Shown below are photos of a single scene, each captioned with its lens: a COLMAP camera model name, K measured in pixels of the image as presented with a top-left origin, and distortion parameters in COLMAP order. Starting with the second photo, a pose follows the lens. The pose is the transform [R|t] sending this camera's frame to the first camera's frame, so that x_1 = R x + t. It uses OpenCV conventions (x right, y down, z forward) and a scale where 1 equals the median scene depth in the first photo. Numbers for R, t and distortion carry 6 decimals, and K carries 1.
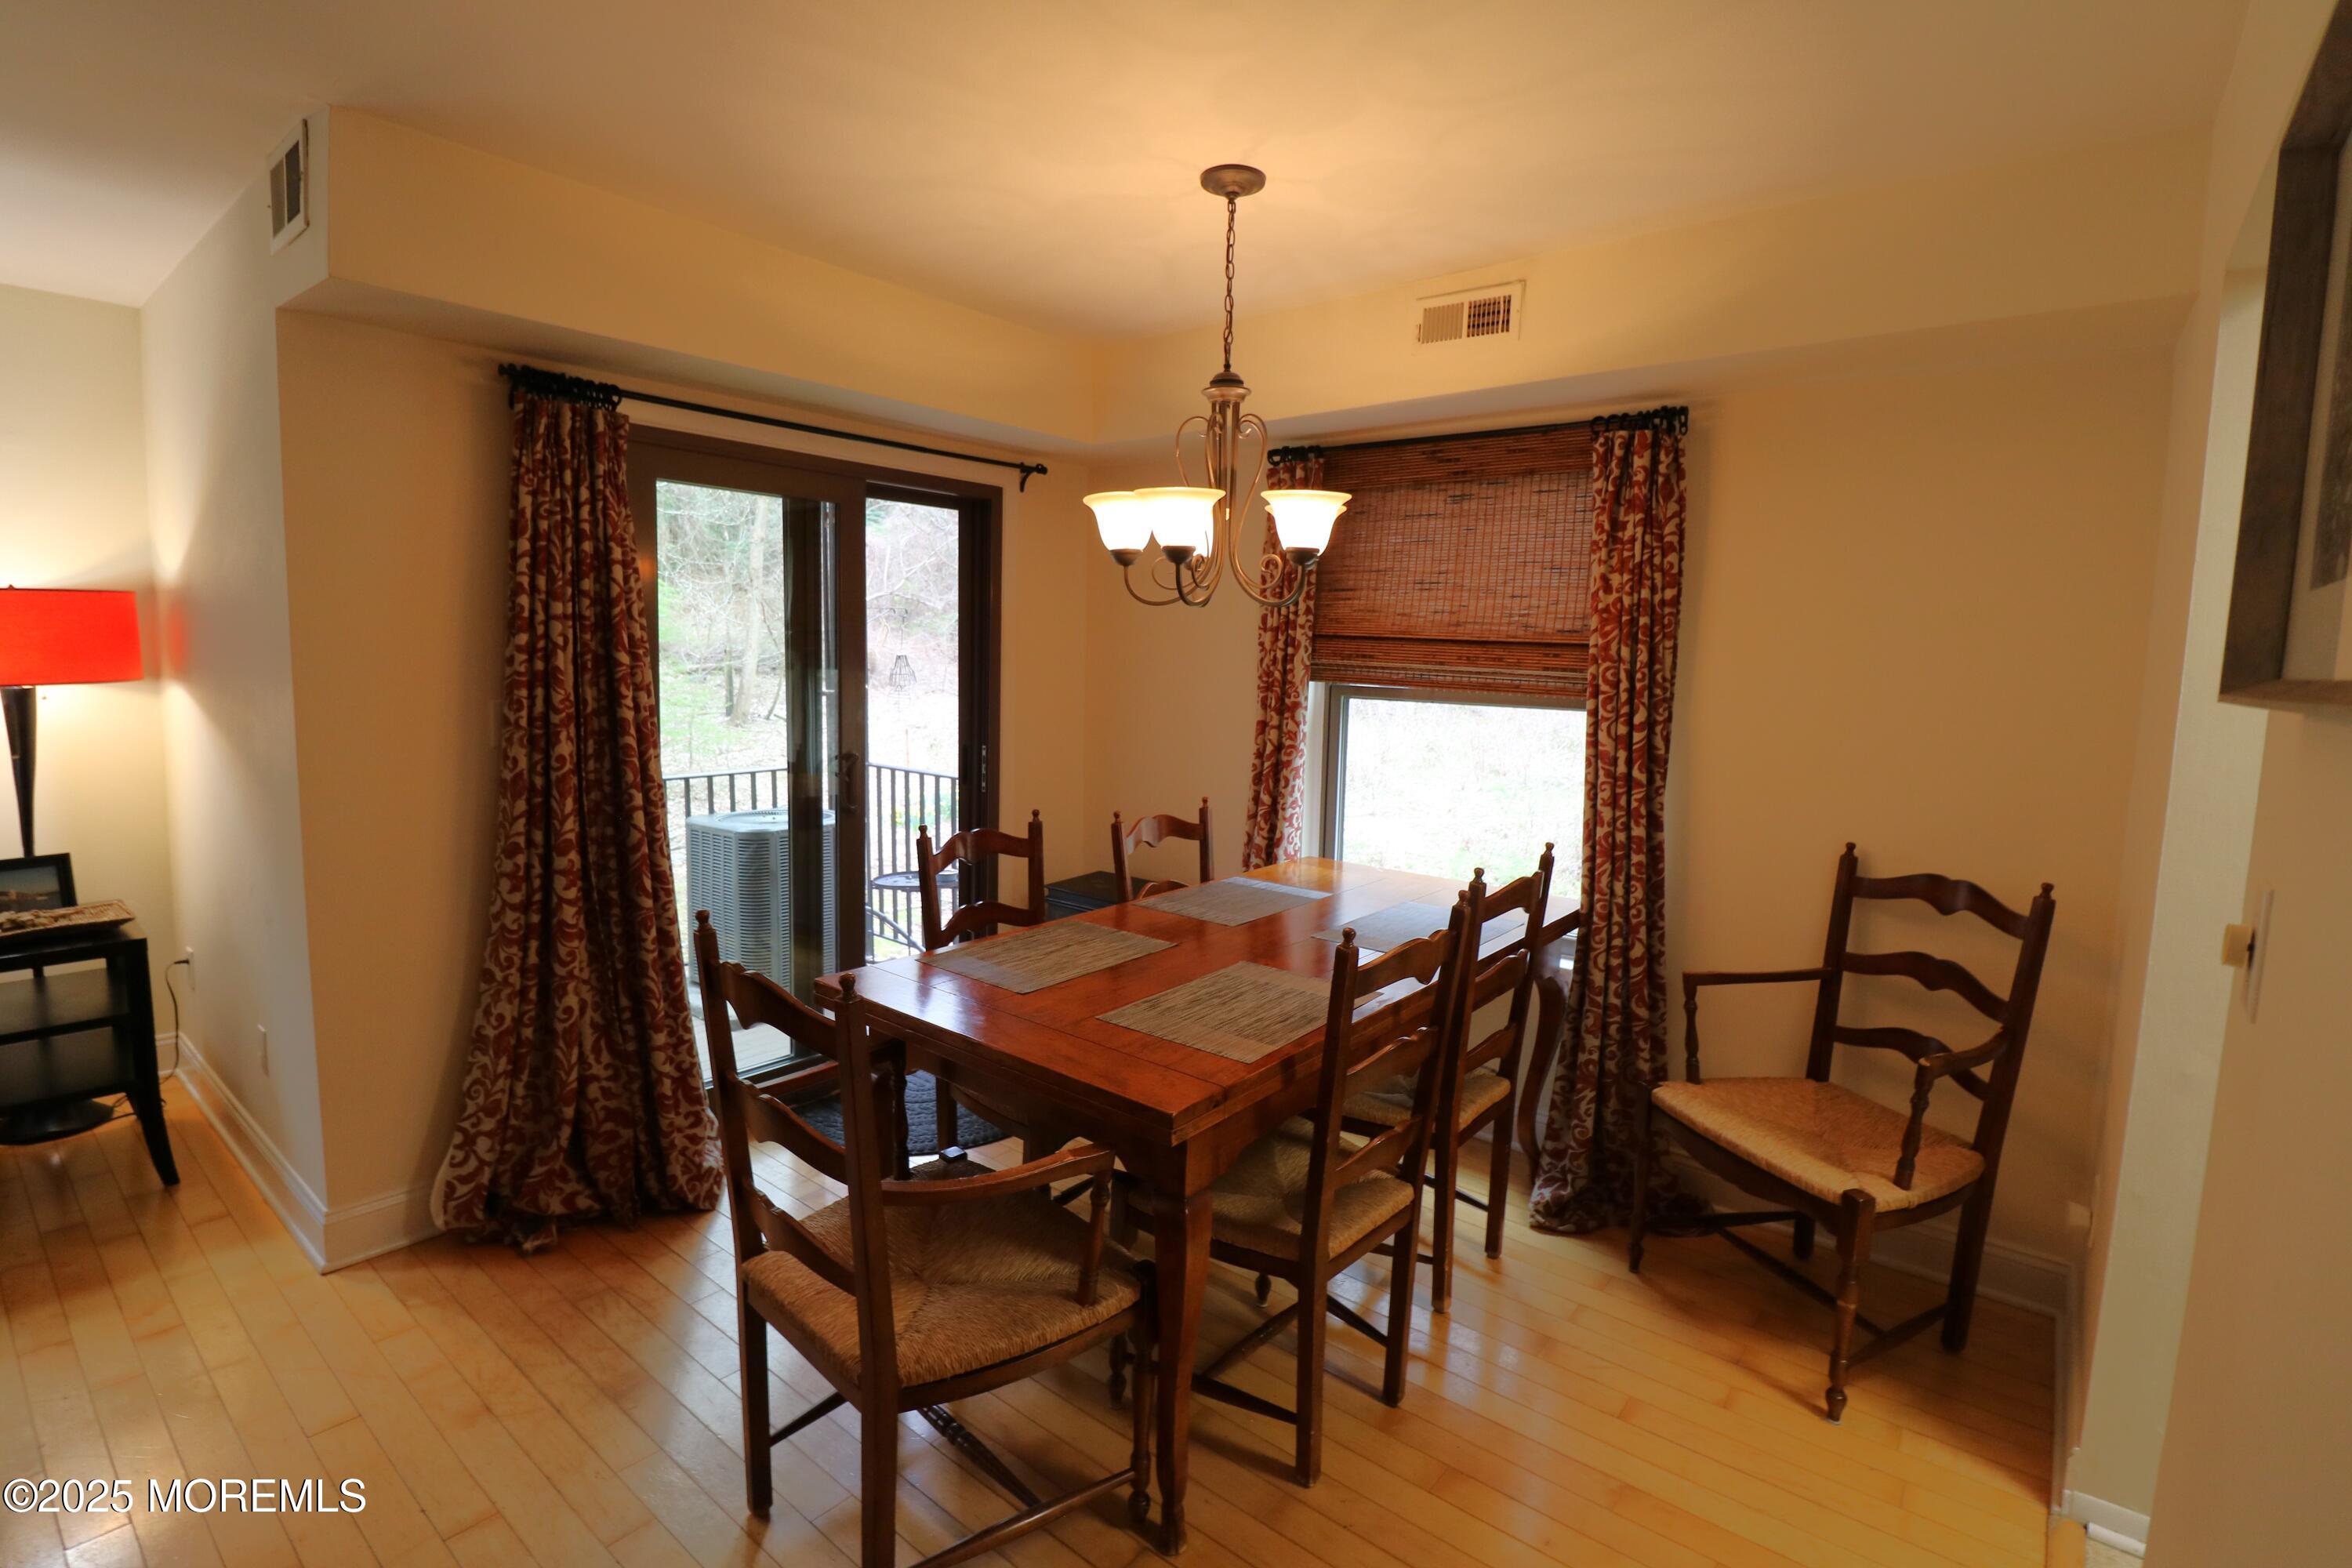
lens RADIAL K [[1089.0, 0, 1167.4], [0, 1089.0, 759.8], [0, 0, 1]] dist [-0.003666, -0.010591]
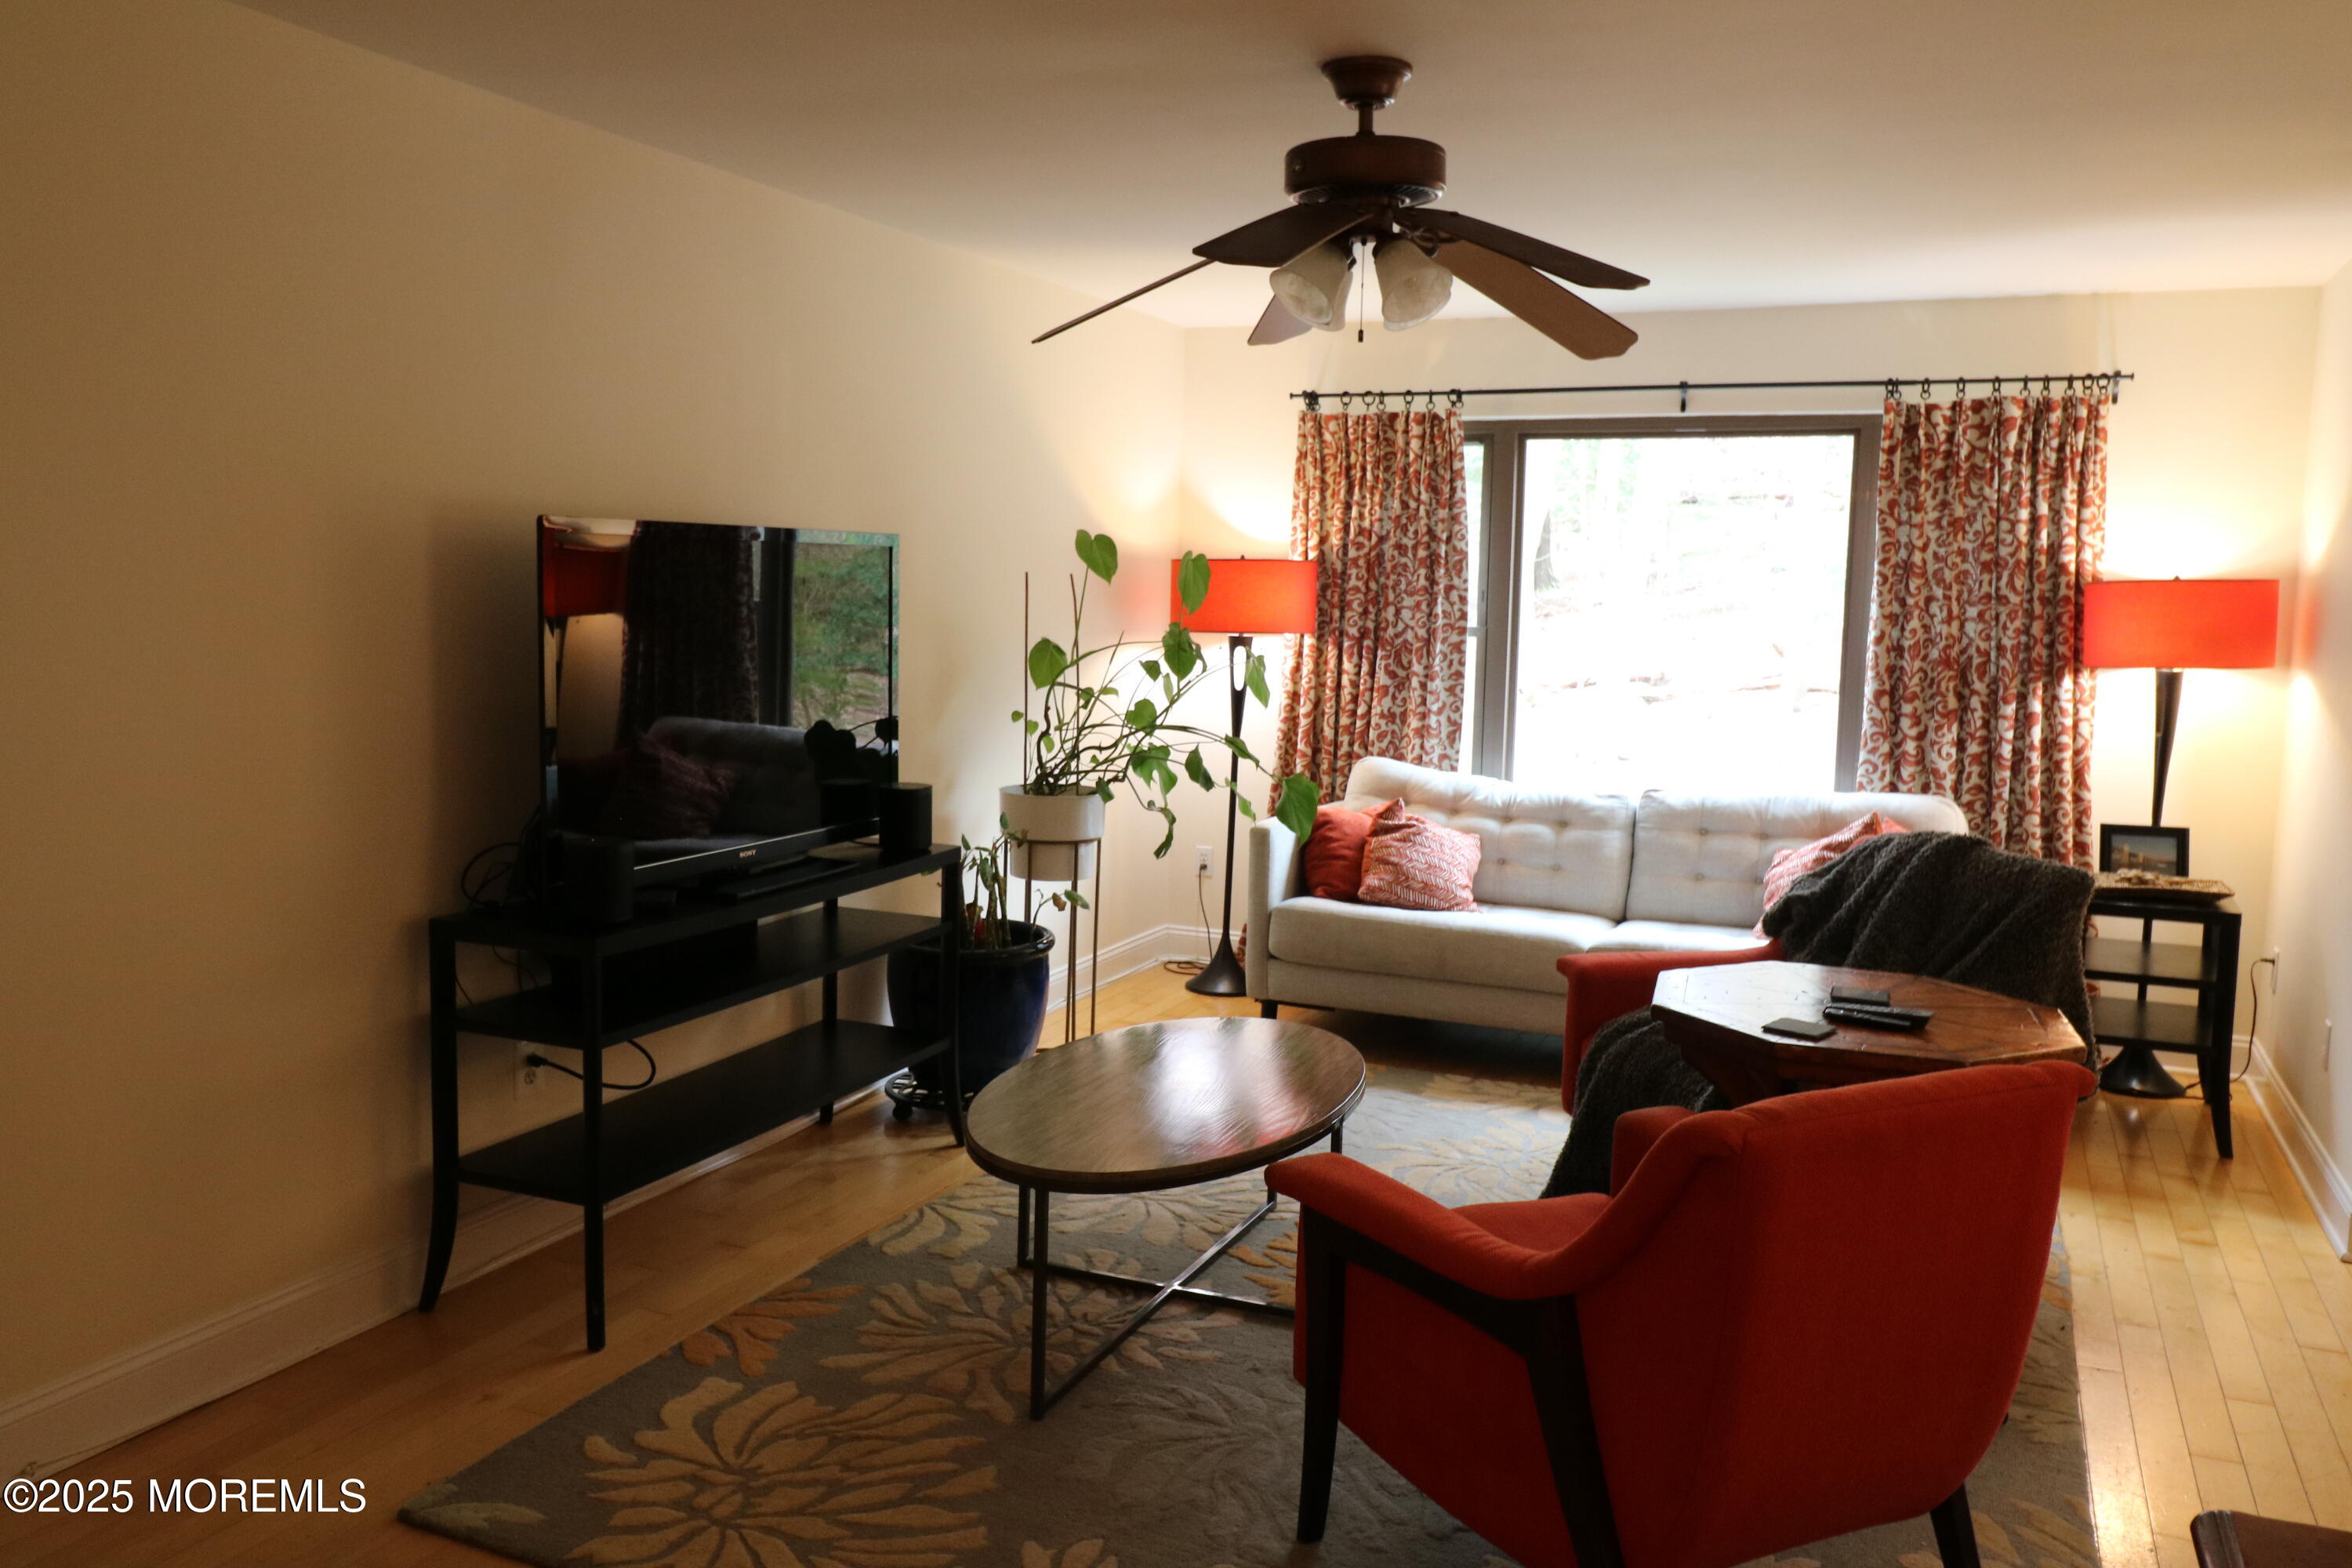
lens RADIAL K [[1853.2, 0, 1173.0], [0, 1853.2, 761.4], [0, 0, 1]] dist [0.016350, -0.002633]
pose [[0.271214, 0.077683, -0.959379, 0.479058], [-0.111448, 0.992568, 0.048864, 0.045633], [0.956045, 0.093668, 0.277856, -0.492918]]
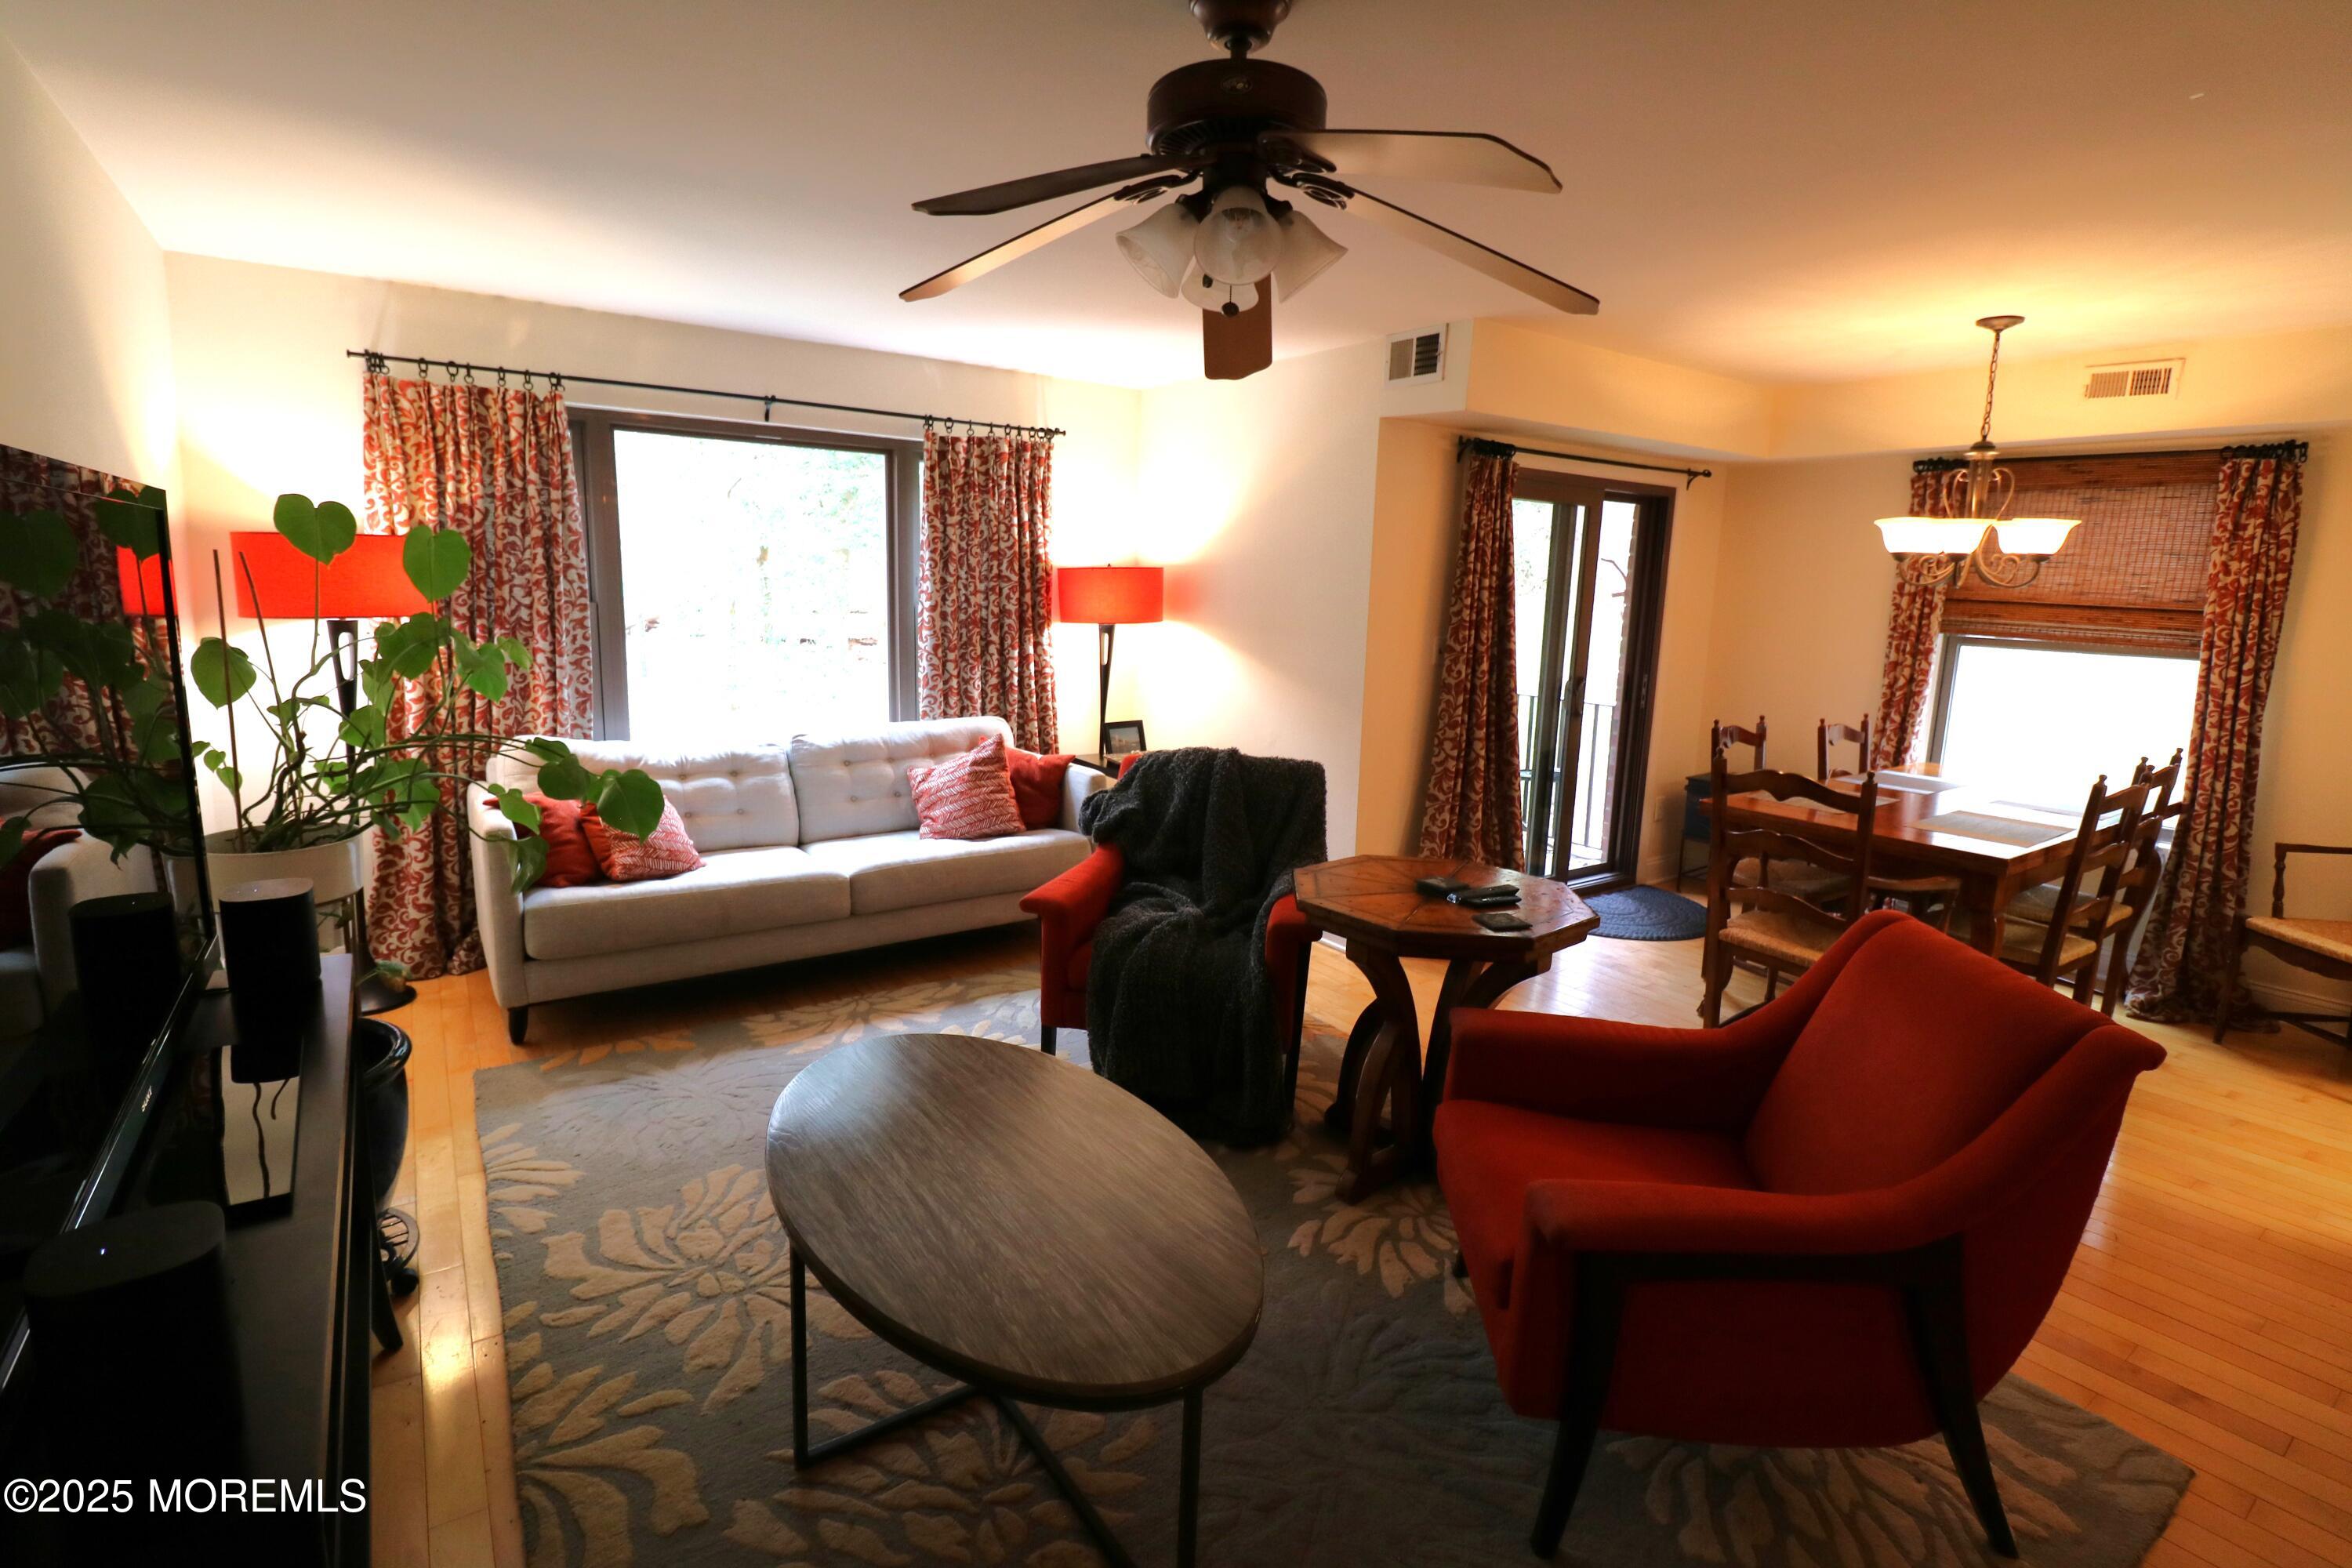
lens RADIAL K [[1089.0, 0, 1175.9], [0, 1089.0, 759.1], [0, 0, 1]] dist [-0.003666, -0.010591]
pose [[0.961397, 0.048230, -0.270906, -0.510507], [-0.033681, 0.997742, 0.058102, 0.047543], [0.273097, -0.046735, 0.960851, -0.707294]]
